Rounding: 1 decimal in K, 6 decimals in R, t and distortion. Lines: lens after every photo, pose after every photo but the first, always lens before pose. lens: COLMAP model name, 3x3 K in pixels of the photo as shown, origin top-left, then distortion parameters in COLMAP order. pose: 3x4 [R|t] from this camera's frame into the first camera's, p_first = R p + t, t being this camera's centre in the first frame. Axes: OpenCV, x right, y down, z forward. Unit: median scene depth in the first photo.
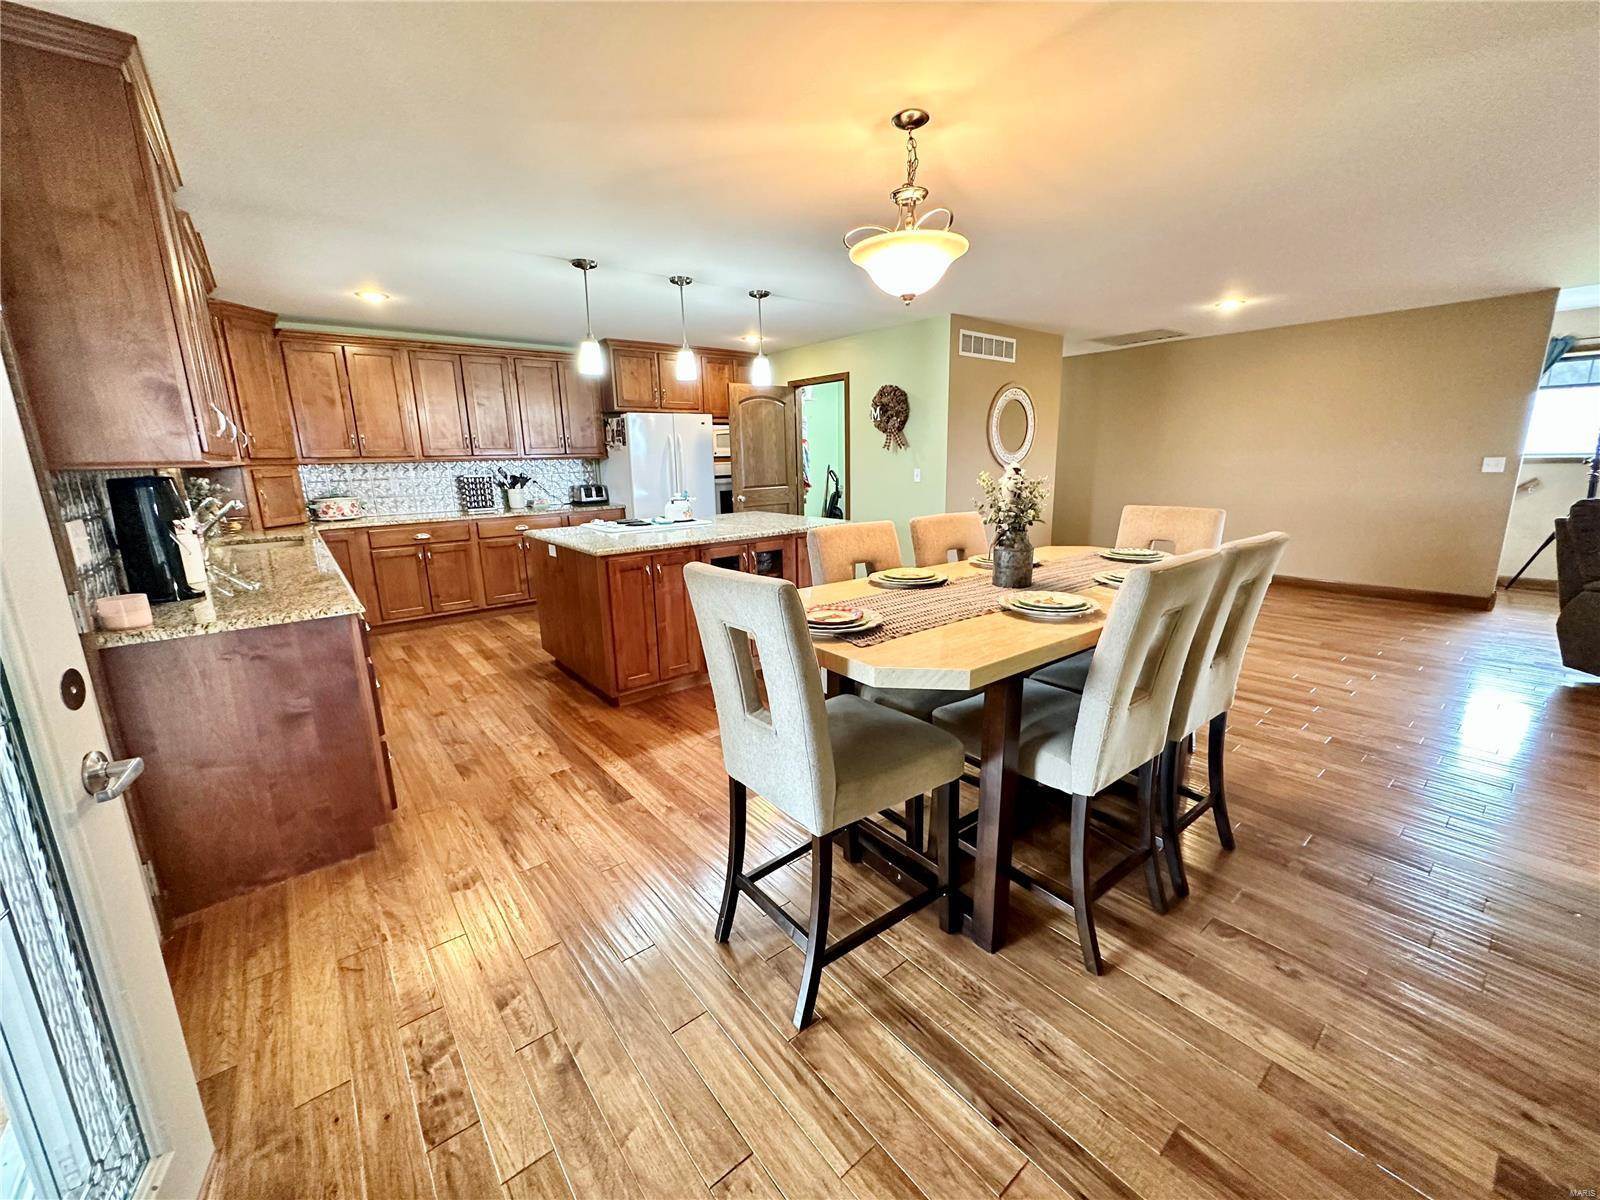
lens RADIAL K [[637.7, 0, 798.4], [0, 637.7, 599.0], [0, 0, 1]] dist [-0.001089, 0.000148]
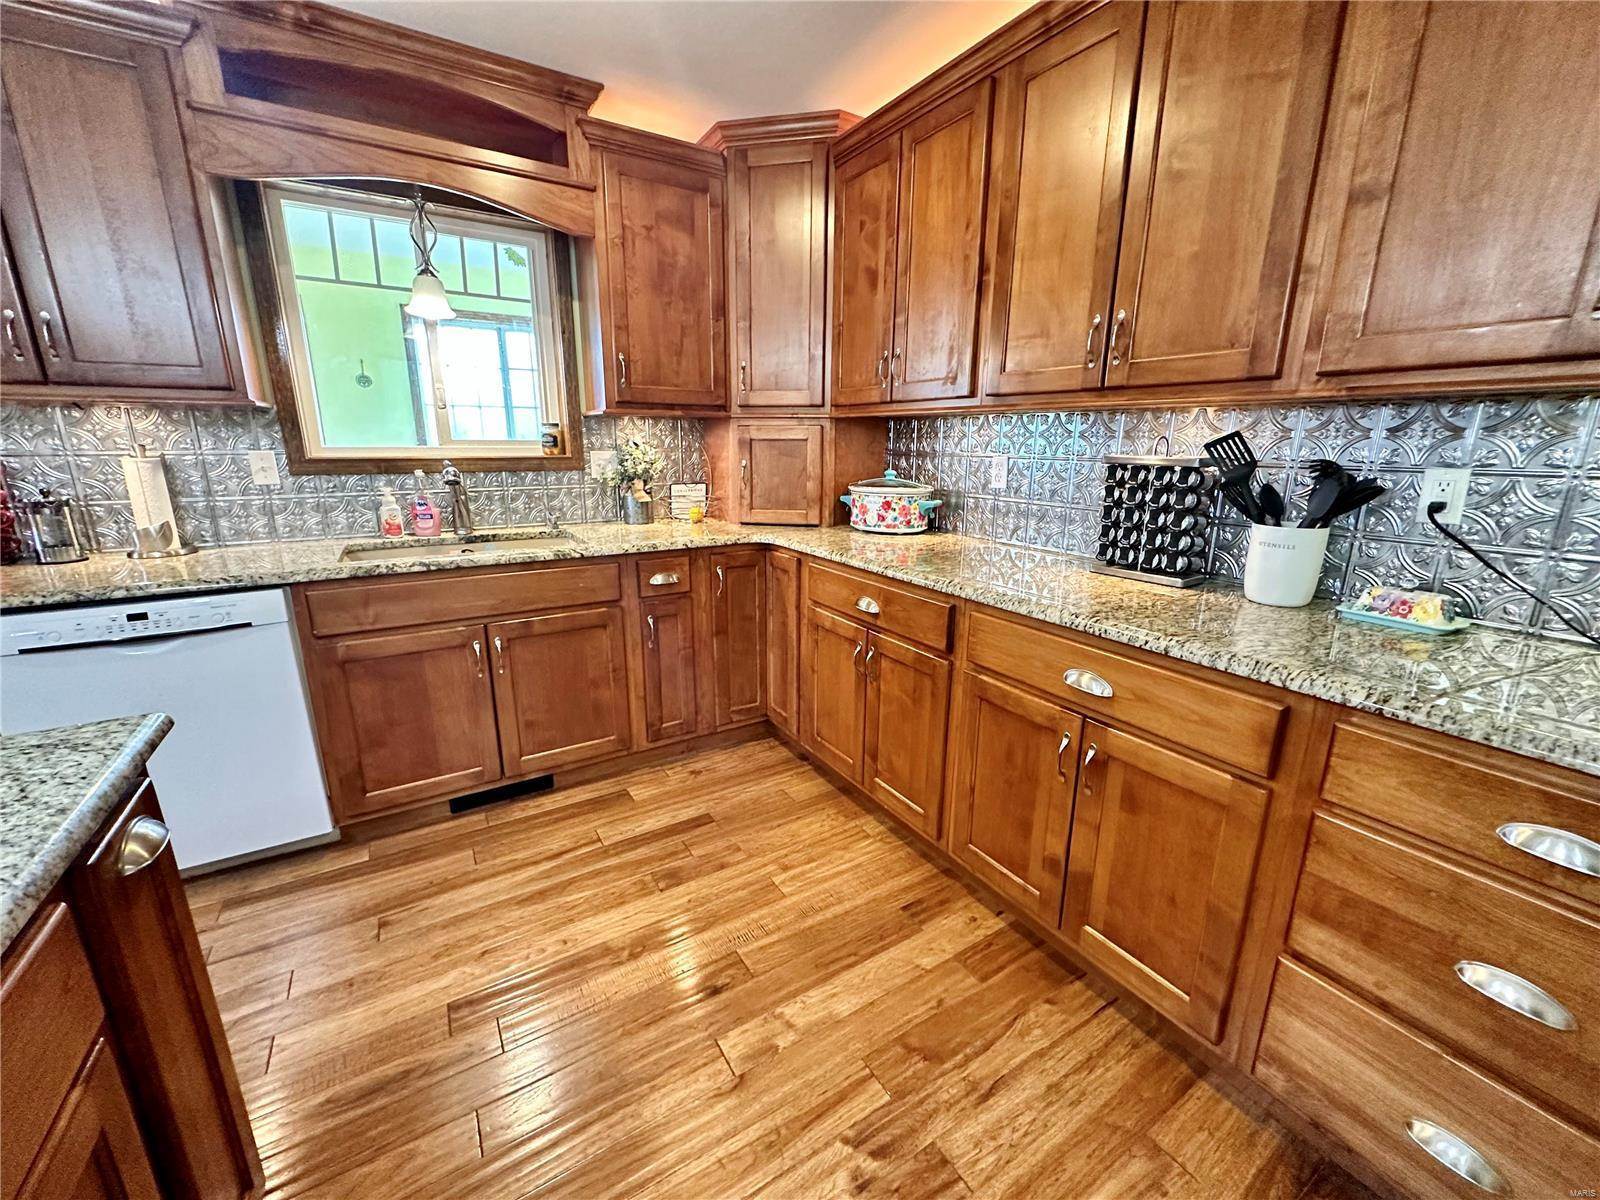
lens RADIAL K [[637.7, 0, 799.0], [0, 637.7, 599.9], [0, 0, 1]] dist [-0.001089, 0.000148]
pose [[-0.125195, 0.260976, -0.957193, -0.225566], [-0.225215, 0.932122, 0.283597, -0.212258], [0.966232, 0.251079, -0.057921, 1.032734]]
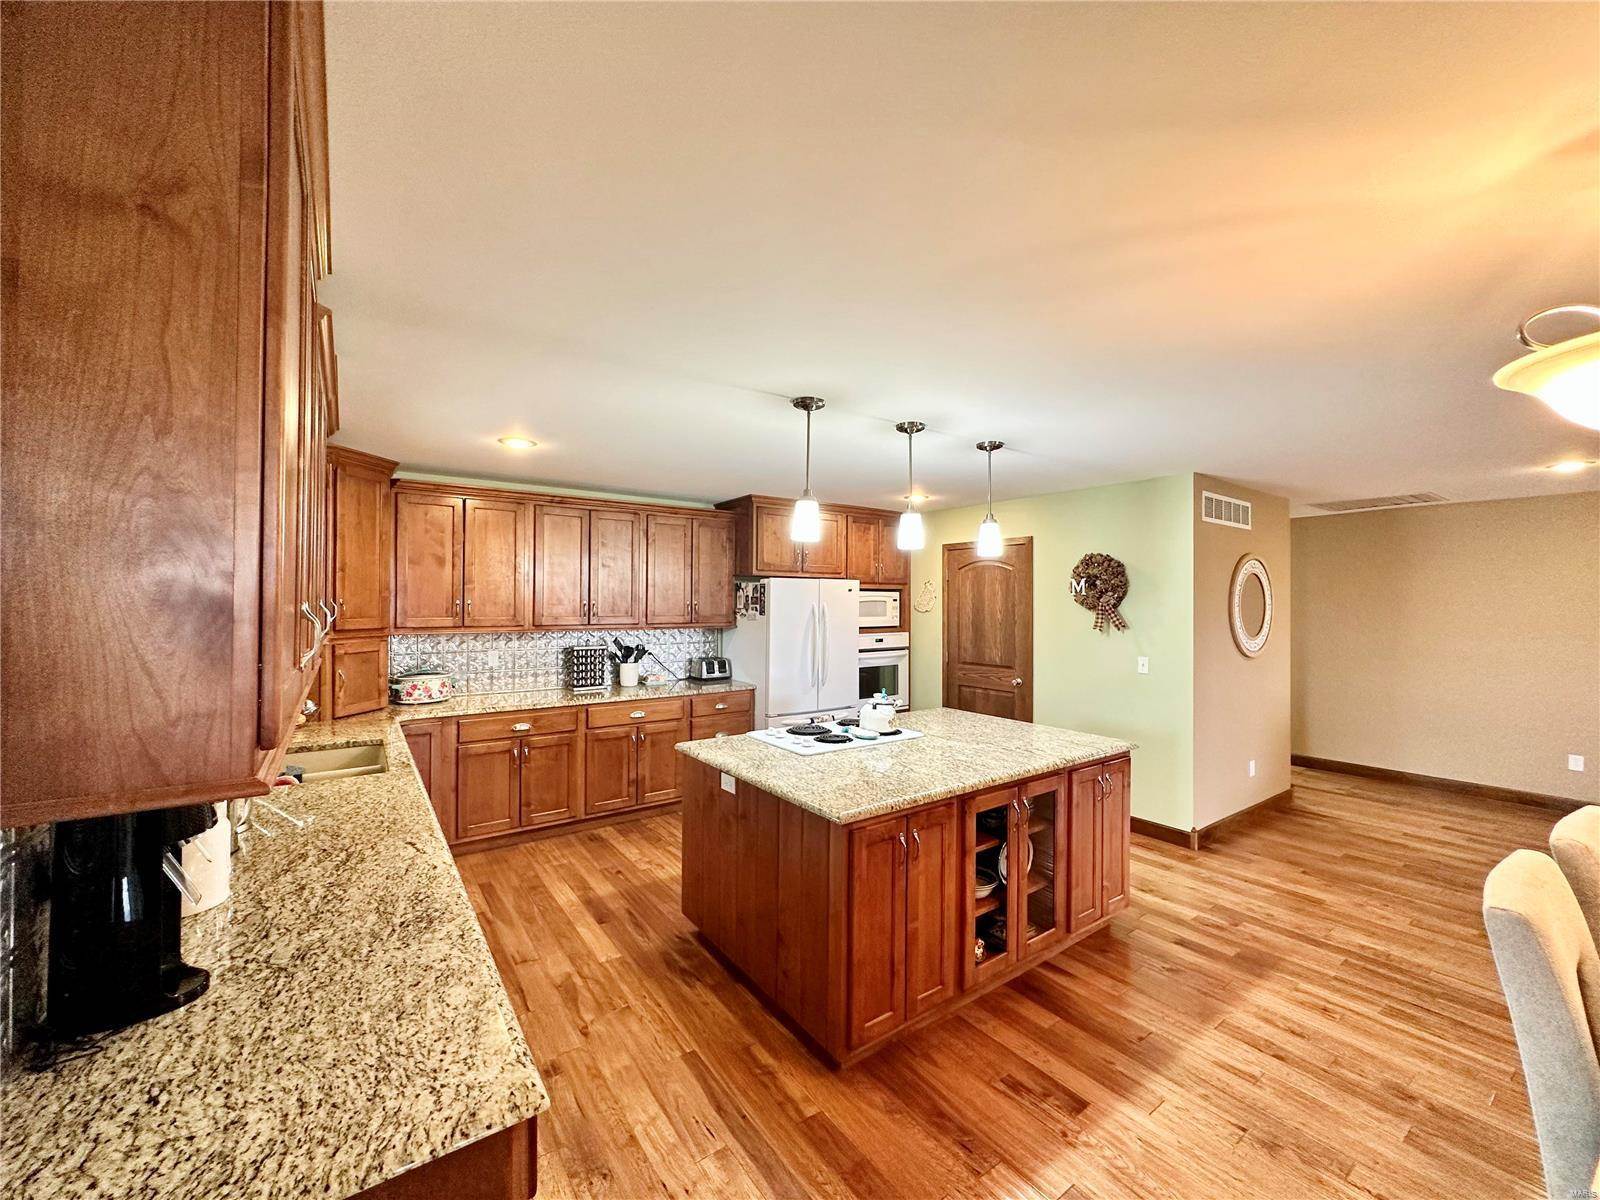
lens RADIAL K [[637.7, 0, 798.6], [0, 637.7, 599.2], [0, 0, 1]] dist [-0.001089, 0.000148]
pose [[0.997856, 0.024325, -0.060767, -0.214789], [-0.037384, 0.973862, -0.224041, -0.092897], [0.053728, 0.225832, 0.972683, 0.226998]]
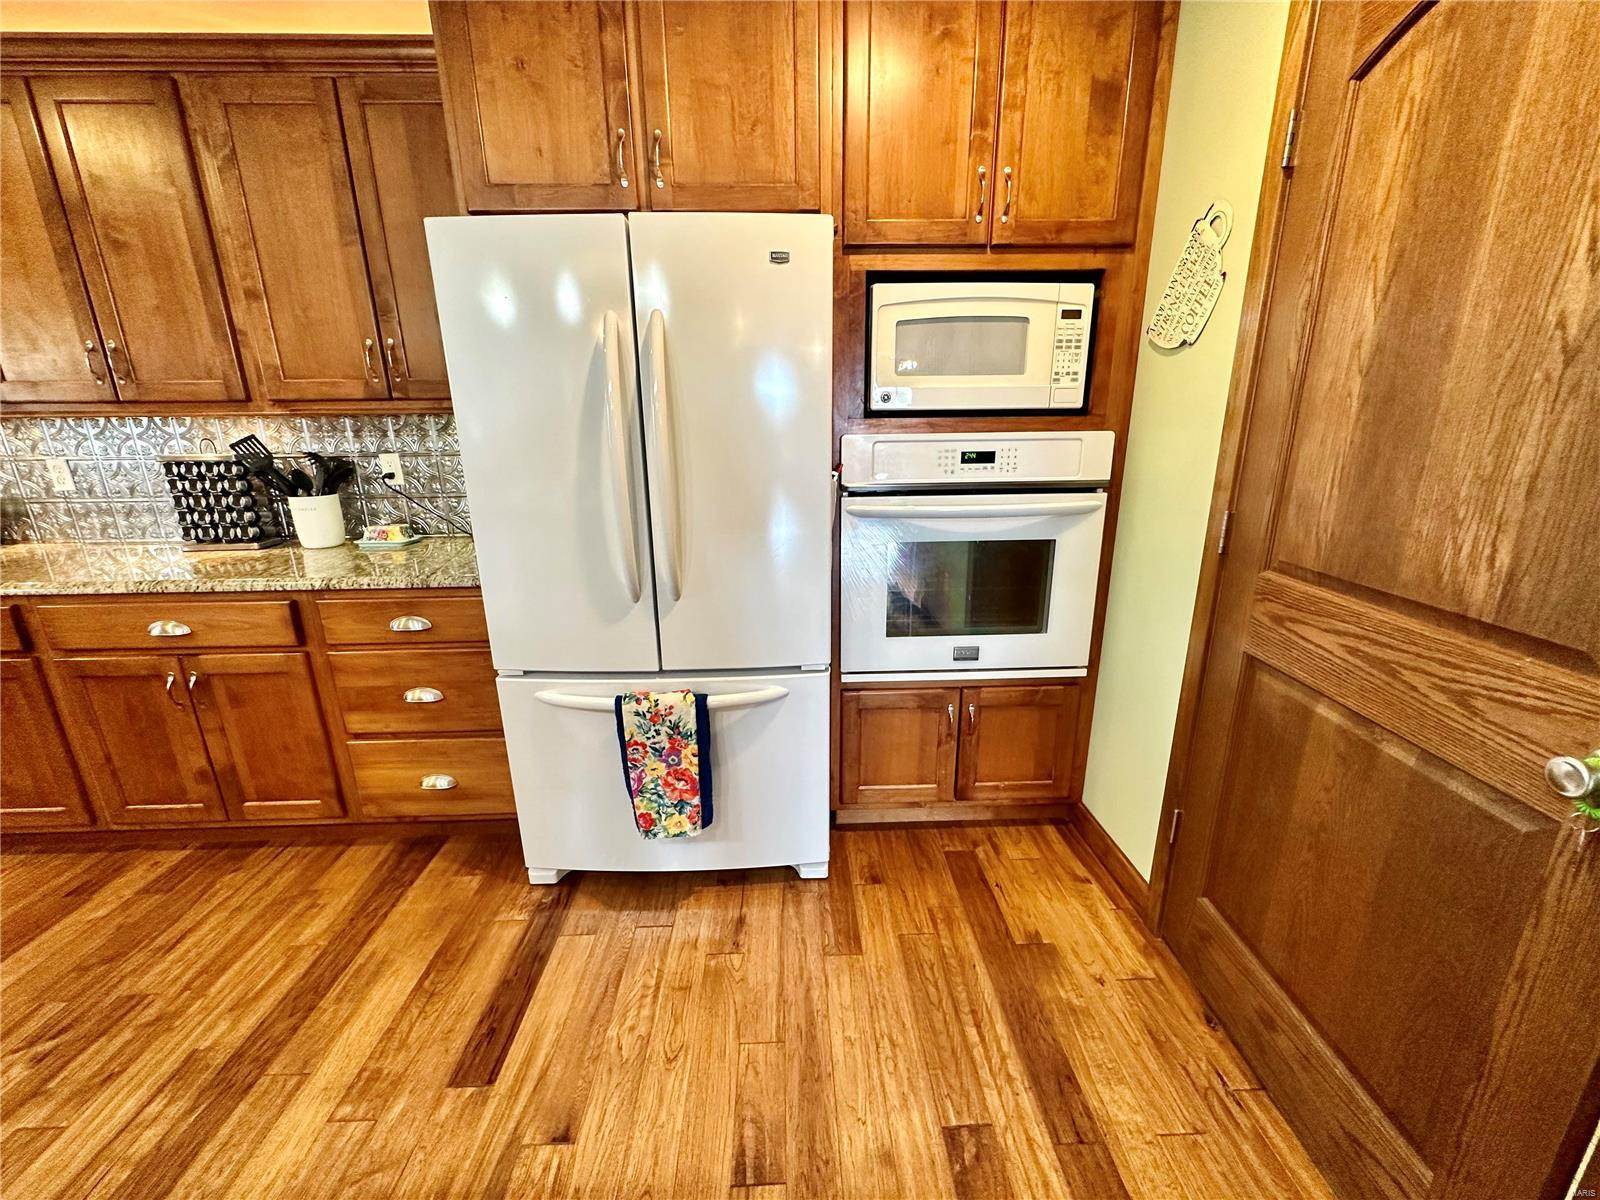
lens RADIAL K [[637.7, 0, 808.1], [0, 637.7, 599.2], [0, 0, 1]] dist [-0.001089, 0.000148]
pose [[0.800000, 0.175481, -0.573765, 0.008730], [-0.140566, 0.984477, 0.105102, -0.236290], [0.583301, -0.003430, 0.812249, 1.063650]]
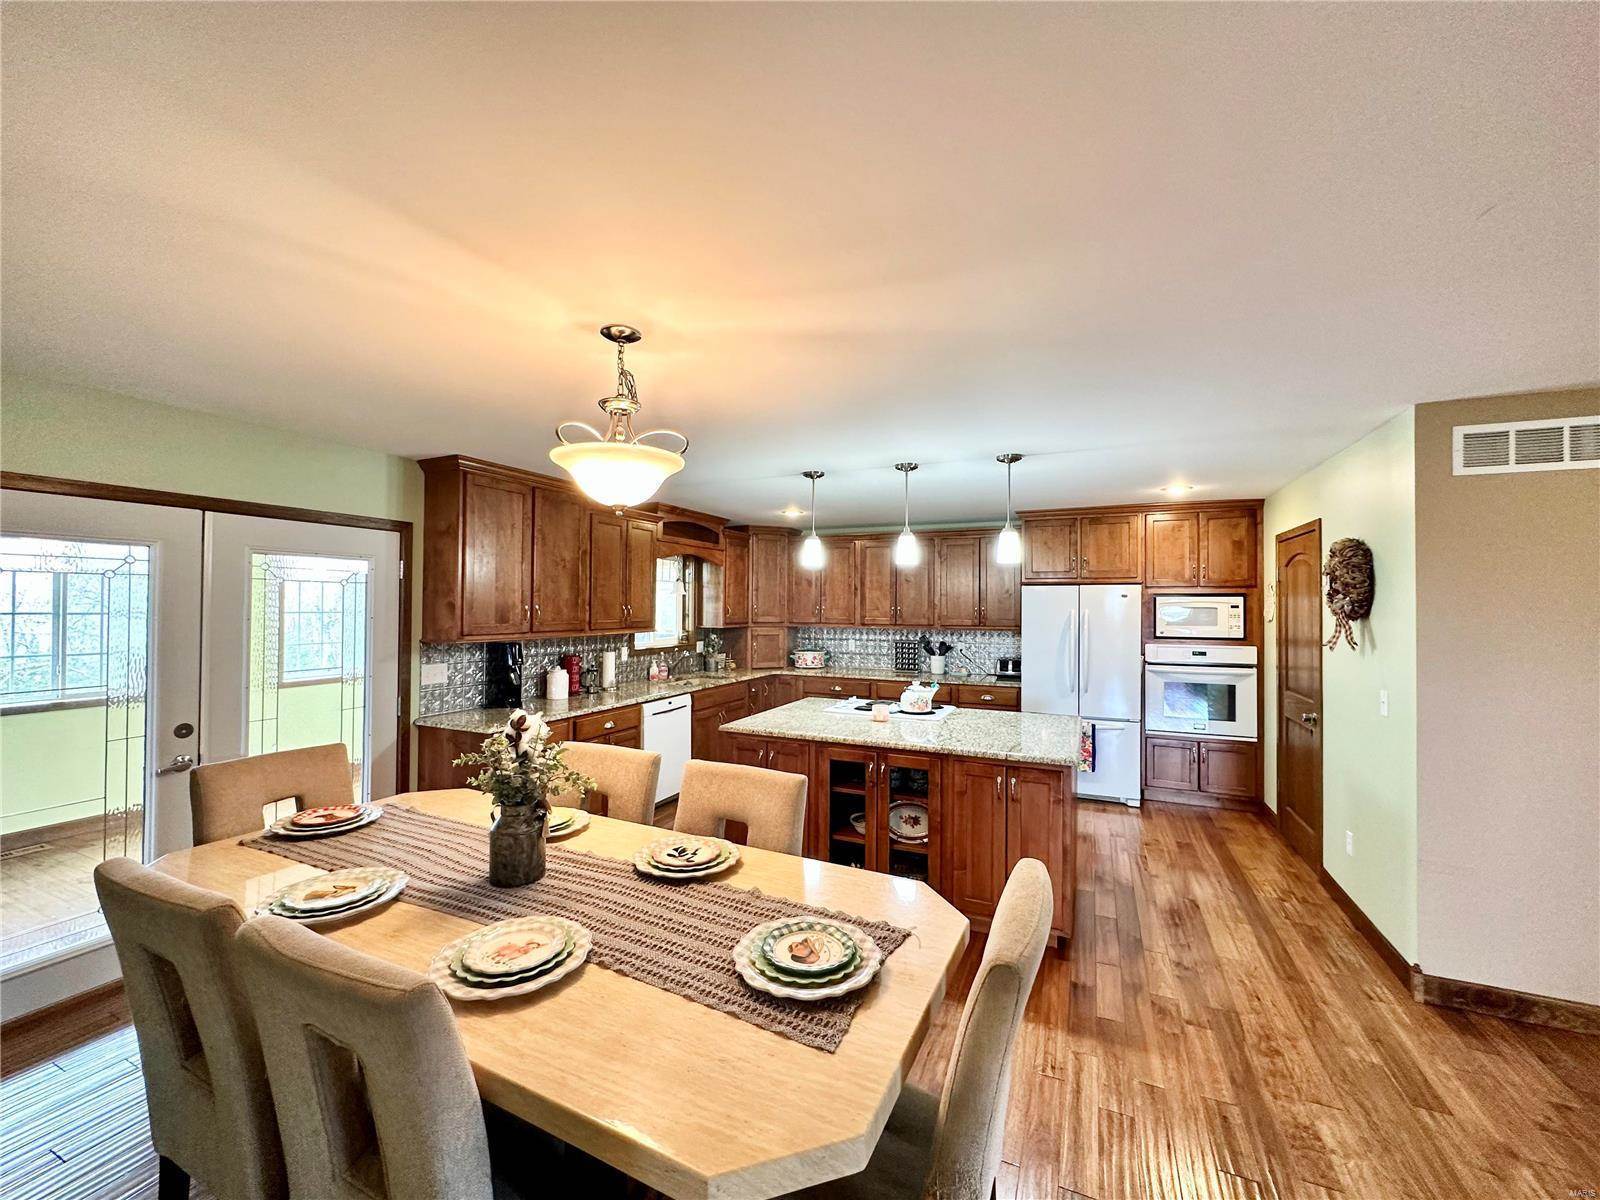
lens RADIAL K [[637.7, 0, 804.0], [0, 637.7, 597.9], [0, 0, 1]] dist [-0.001089, 0.000148]
pose [[0.451748, 0.011086, -0.892076, 0.490235], [-0.213997, 0.972077, -0.096287, -0.143164], [0.866100, 0.234399, 0.441507, 0.388672]]
